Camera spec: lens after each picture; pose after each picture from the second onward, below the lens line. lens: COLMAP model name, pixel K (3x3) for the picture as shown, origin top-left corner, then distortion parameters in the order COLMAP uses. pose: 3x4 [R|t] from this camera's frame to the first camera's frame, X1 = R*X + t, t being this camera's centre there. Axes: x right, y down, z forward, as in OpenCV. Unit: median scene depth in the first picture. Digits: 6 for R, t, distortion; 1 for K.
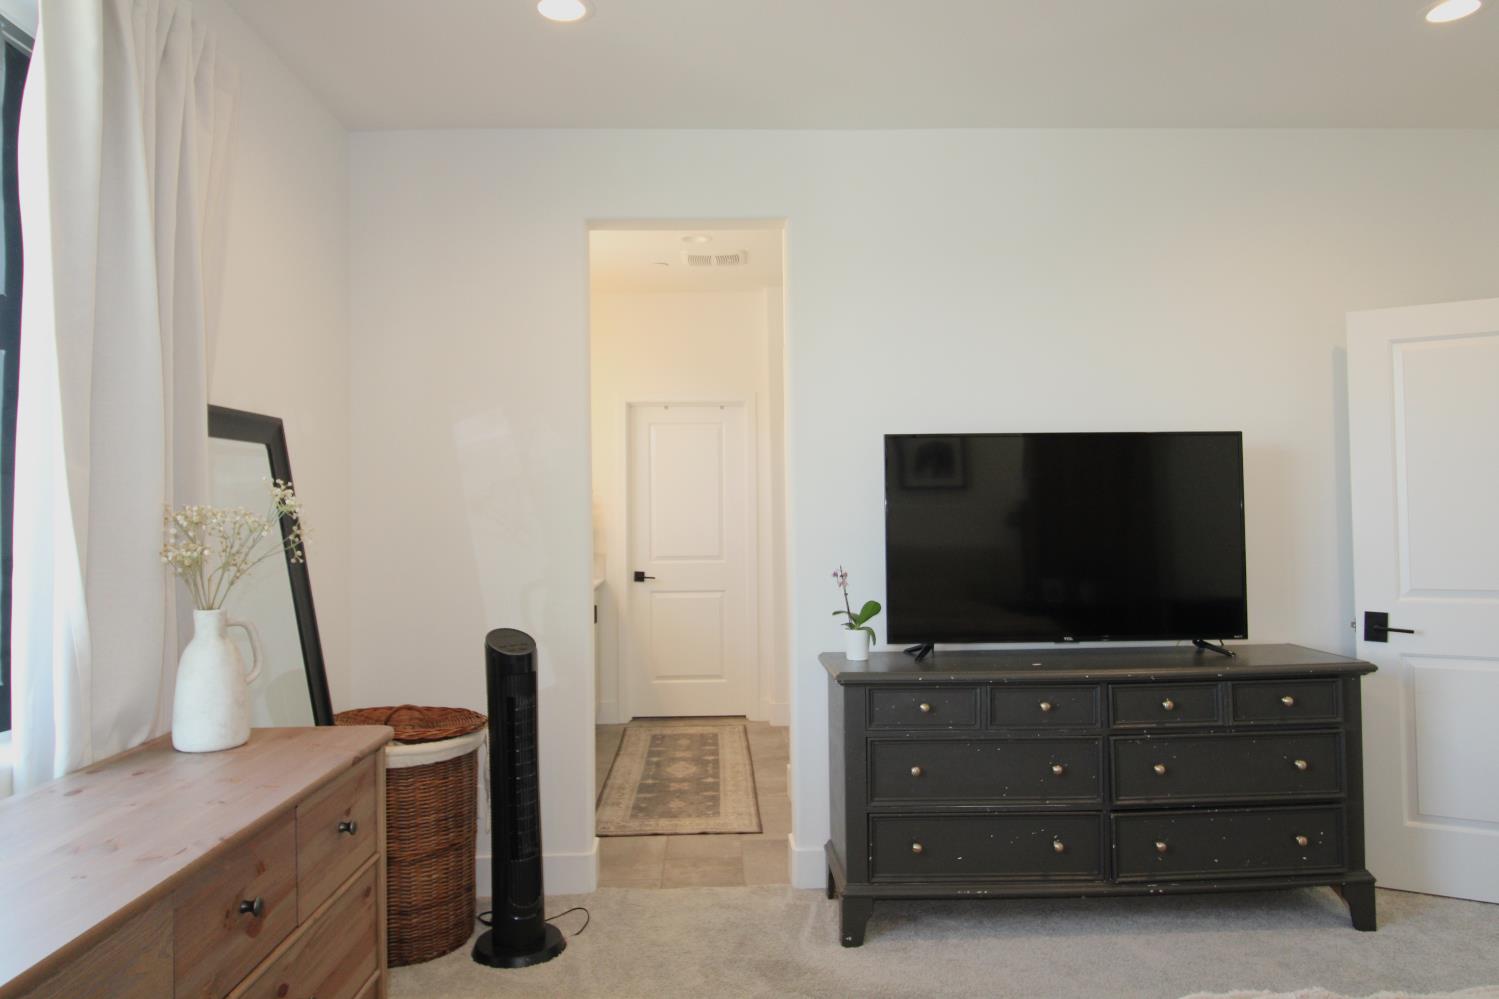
lens RADIAL K [[650.6, 0, 749.5], [0, 650.6, 499.5], [0, 0, 1]] dist [0.004103, -0.000102]
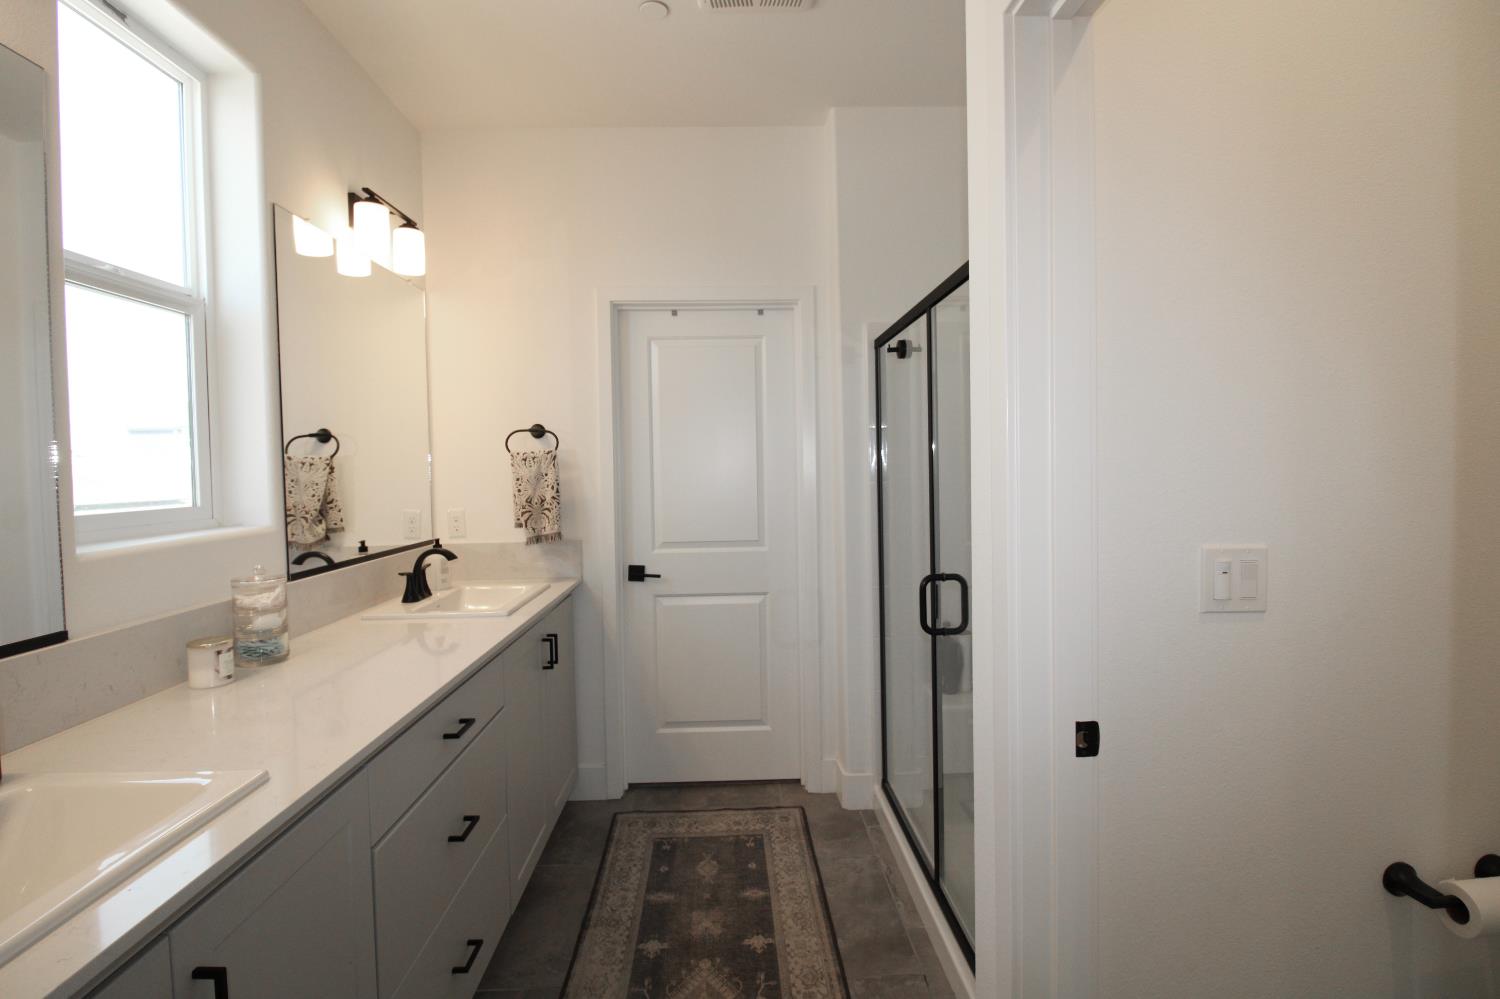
lens RADIAL K [[701.6, 0, 755.1], [0, 701.6, 491.3], [0, 0, 1]] dist [0.001550, -0.013887]
pose [[0.999603, -0.005954, -0.027524, -0.095746], [0.007191, 0.998959, 0.045047, 0.016309], [0.027227, -0.045227, 0.998606, 0.961499]]
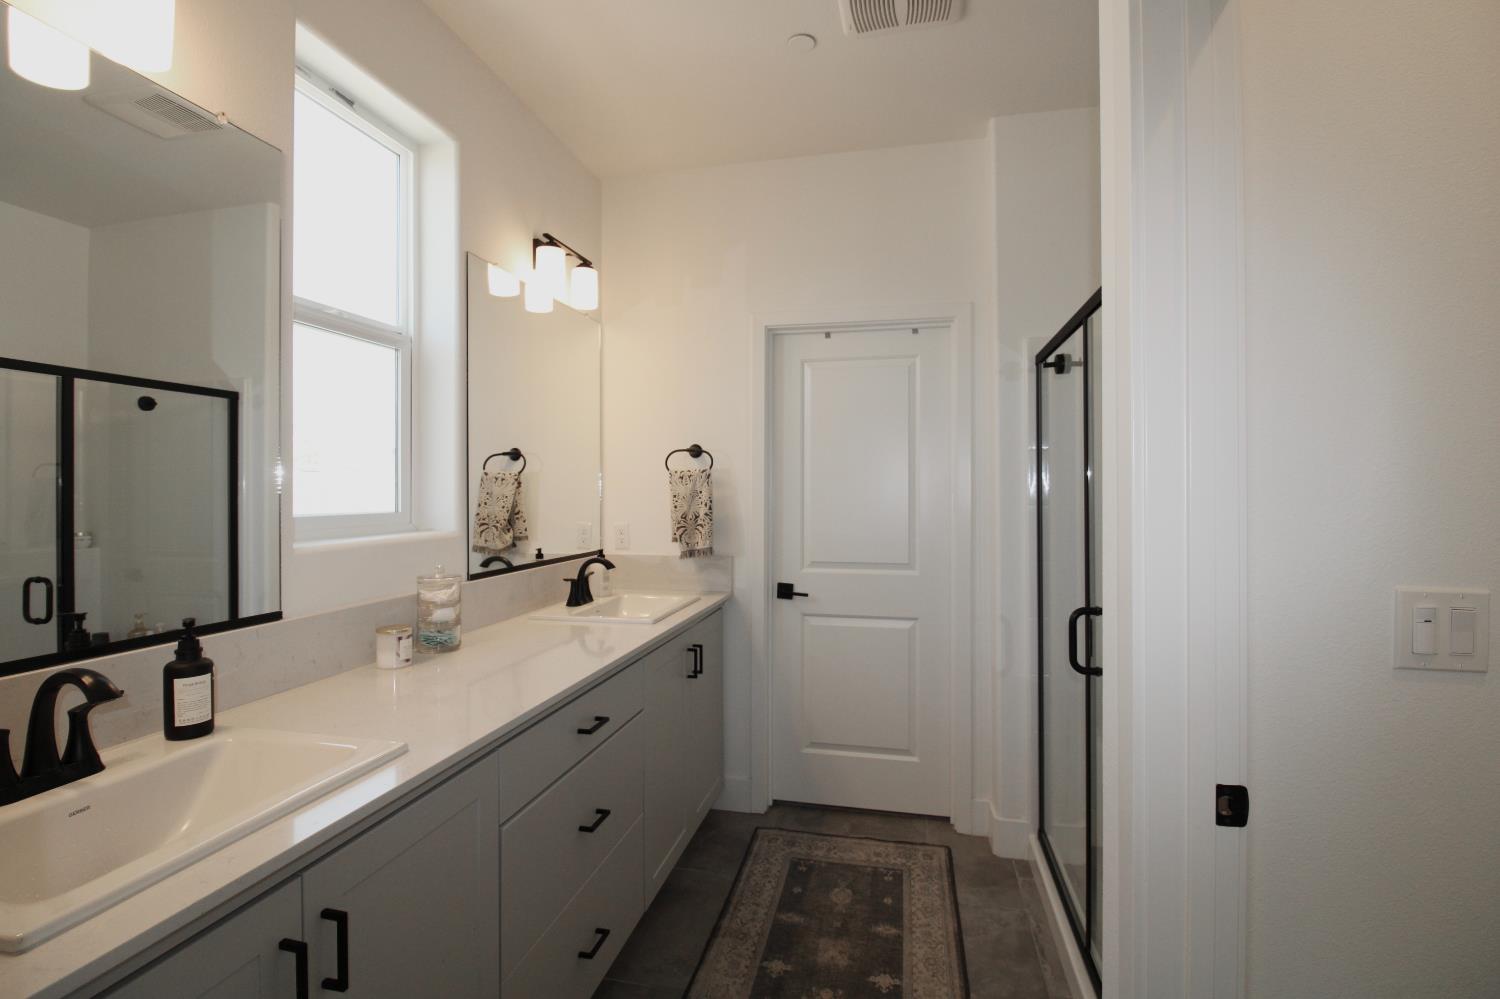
lens RADIAL K [[696.6, 0, 749.6], [0, 696.6, 490.9], [0, 0, 1]] dist [0.001401, -0.013573]
pose [[0.963041, 0.010639, -0.269143, -0.043280], [-0.007154, 0.999877, 0.013926, 0.020720], [0.269258, -0.011486, 0.963000, 0.973854]]
